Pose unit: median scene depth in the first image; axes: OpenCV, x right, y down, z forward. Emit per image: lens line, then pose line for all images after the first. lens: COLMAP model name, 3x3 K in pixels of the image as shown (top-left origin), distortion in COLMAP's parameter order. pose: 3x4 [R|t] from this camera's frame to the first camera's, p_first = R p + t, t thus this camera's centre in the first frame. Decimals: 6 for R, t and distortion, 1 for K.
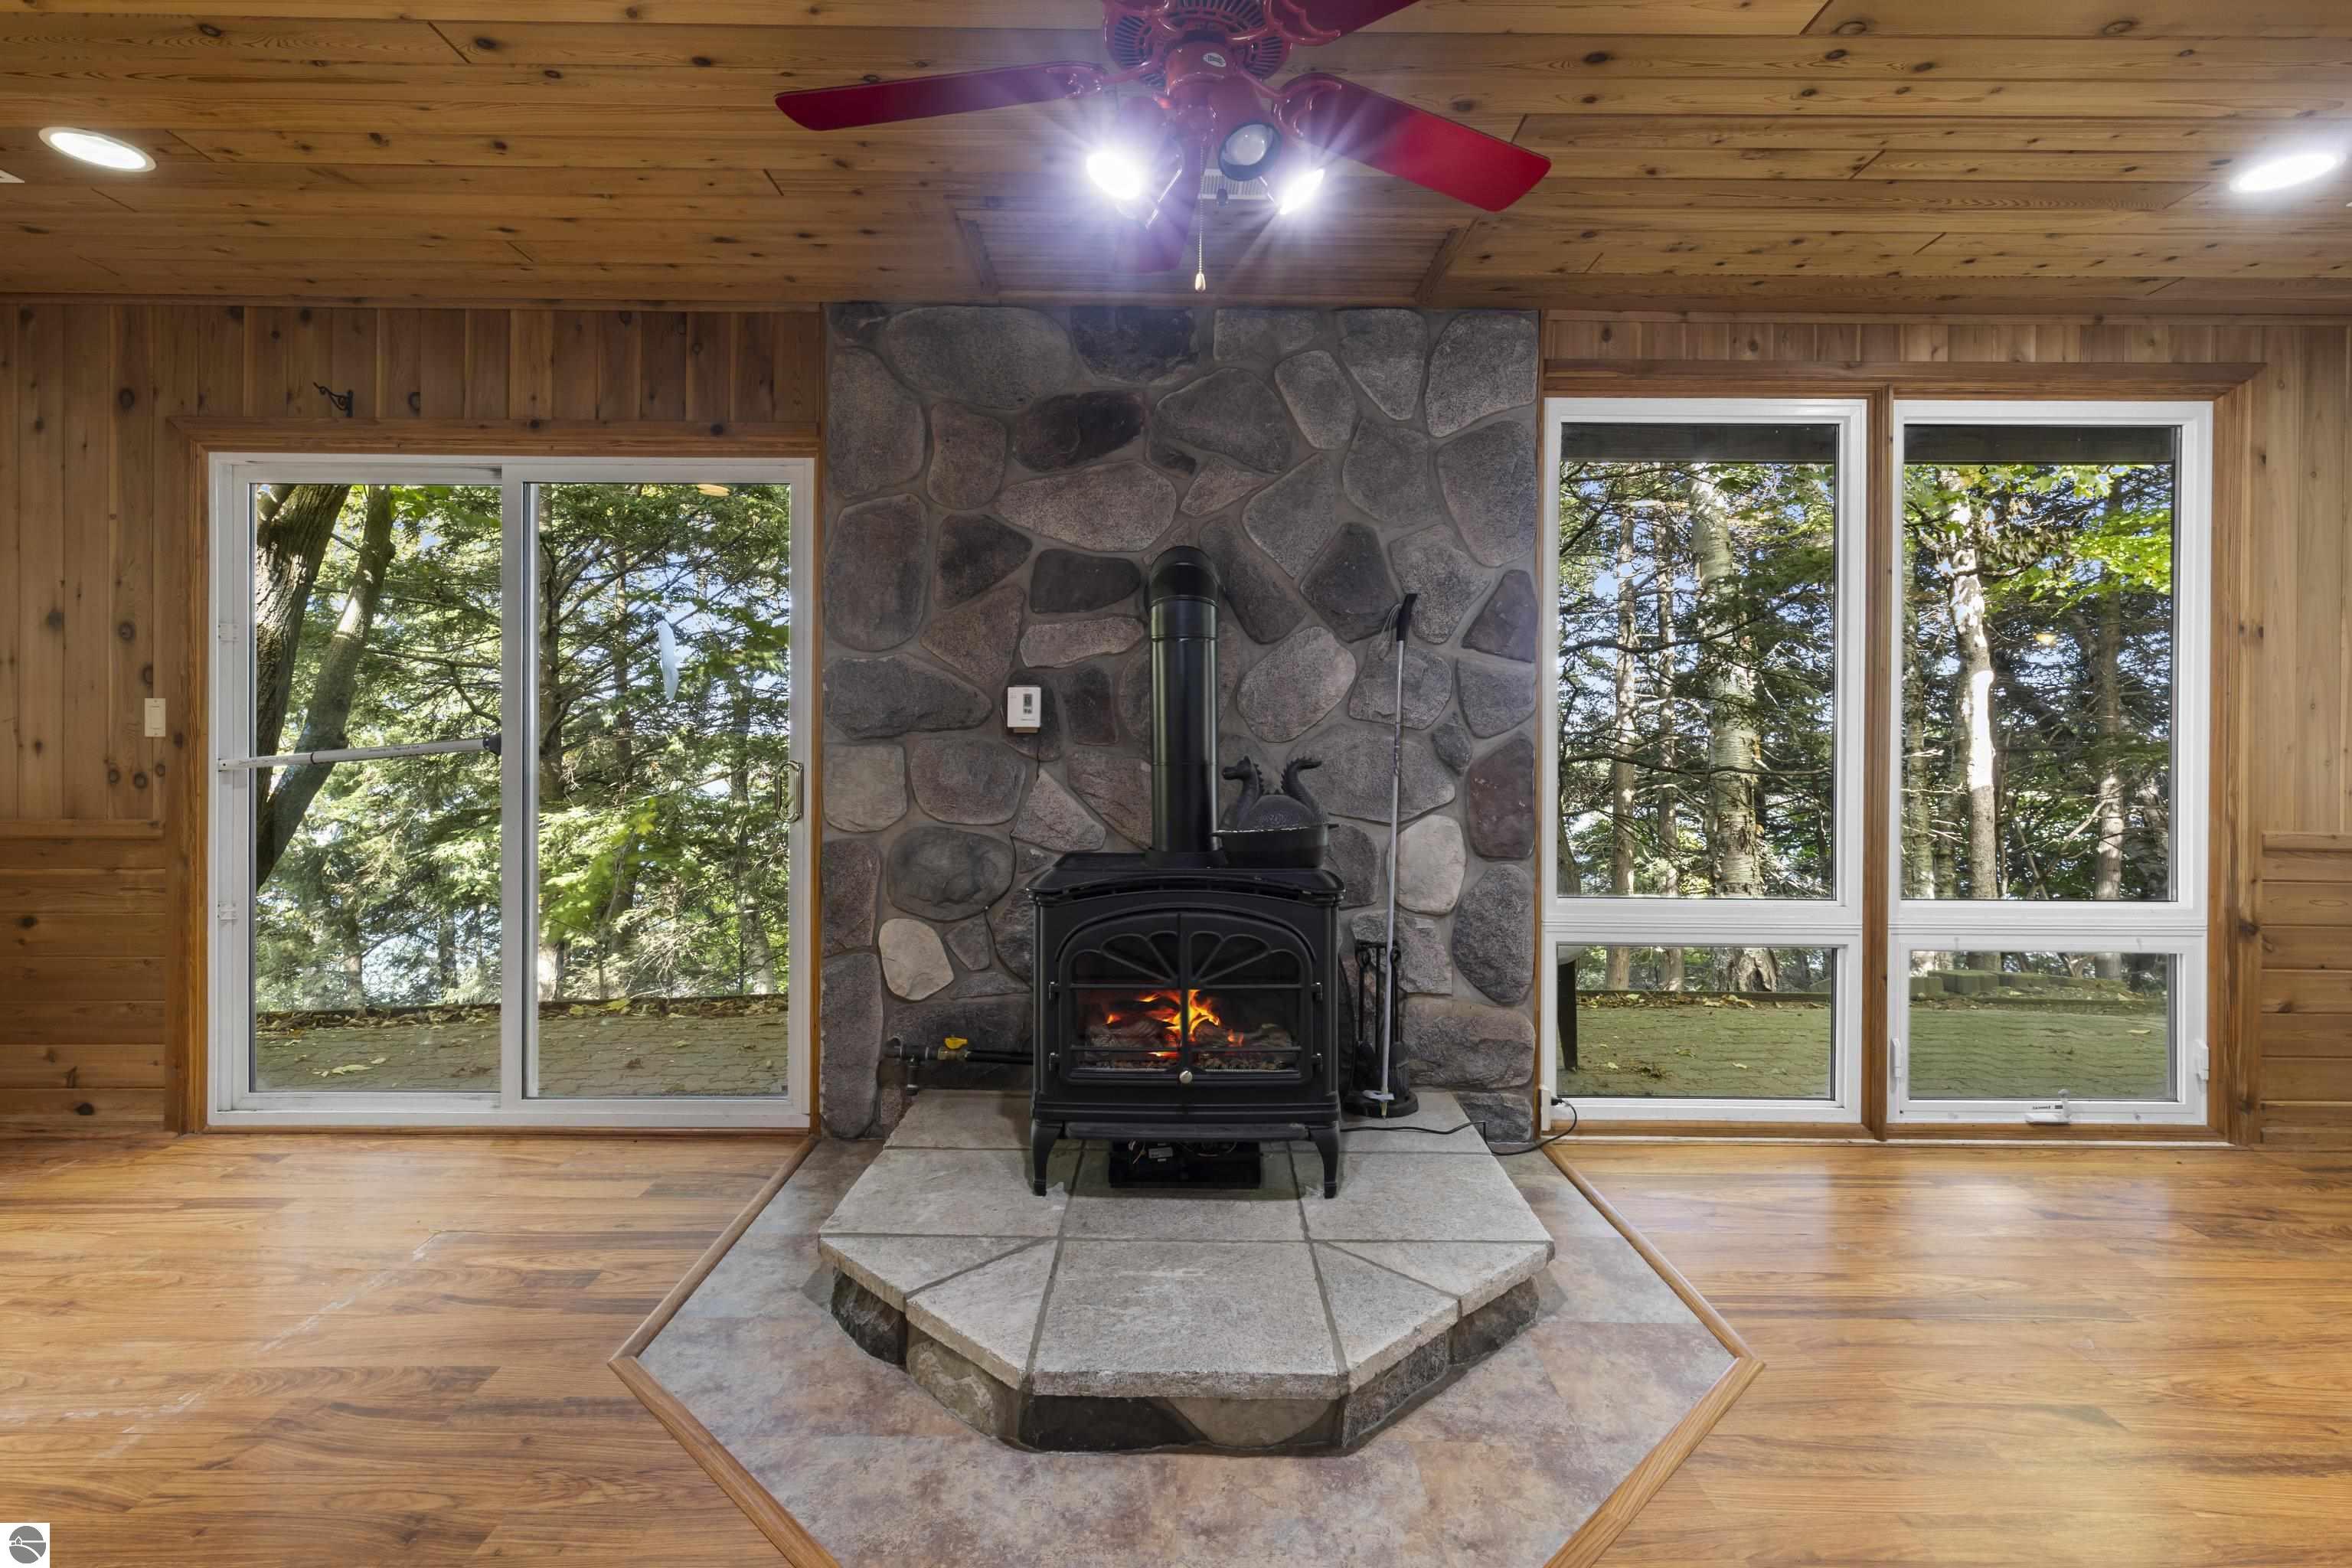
lens RADIAL K [[1129.4, 0, 1175.6], [0, 1129.4, 734.1], [0, 0, 1]] dist [0.004168, 0.000788]
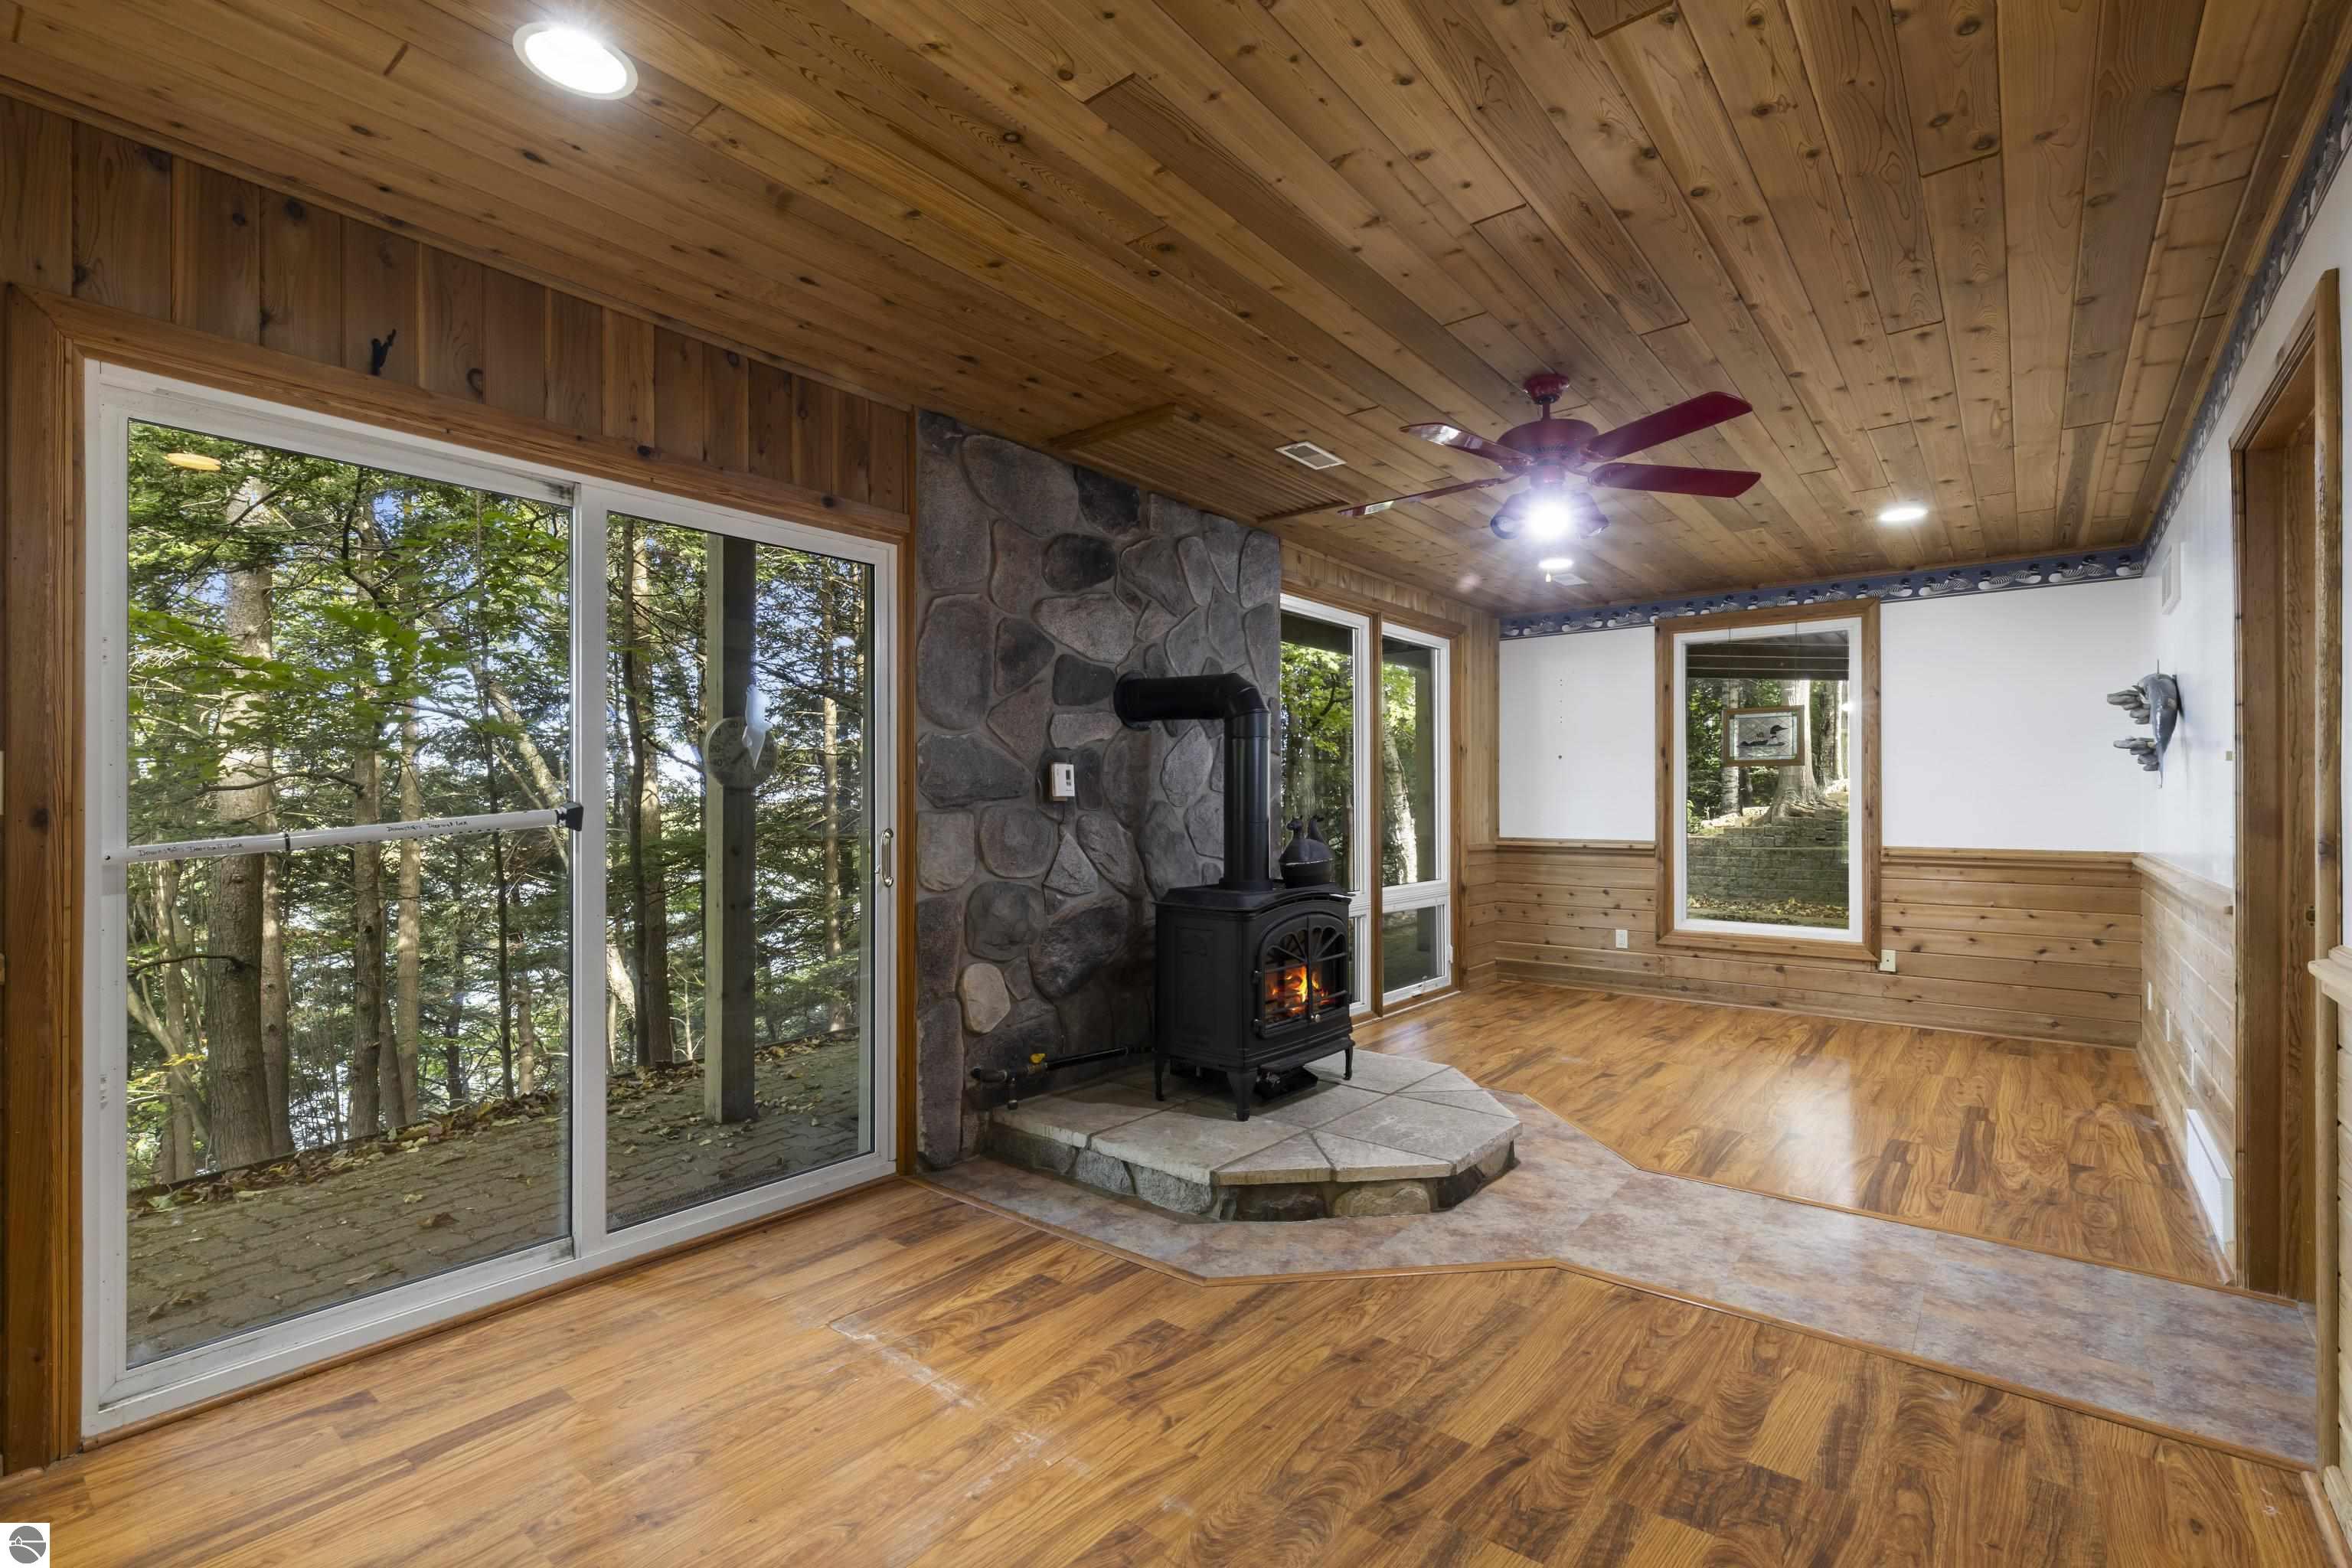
lens RADIAL K [[1052.7, 0, 1184.0], [0, 1052.7, 793.6], [0, 0, 1]] dist [0.005544, 0.000606]
pose [[0.627636, 0.000432, 0.778507, -0.943778], [0.003893, 0.999986, -0.003694, -0.004306], [-0.778497, 0.005349, 0.627625, 0.165240]]
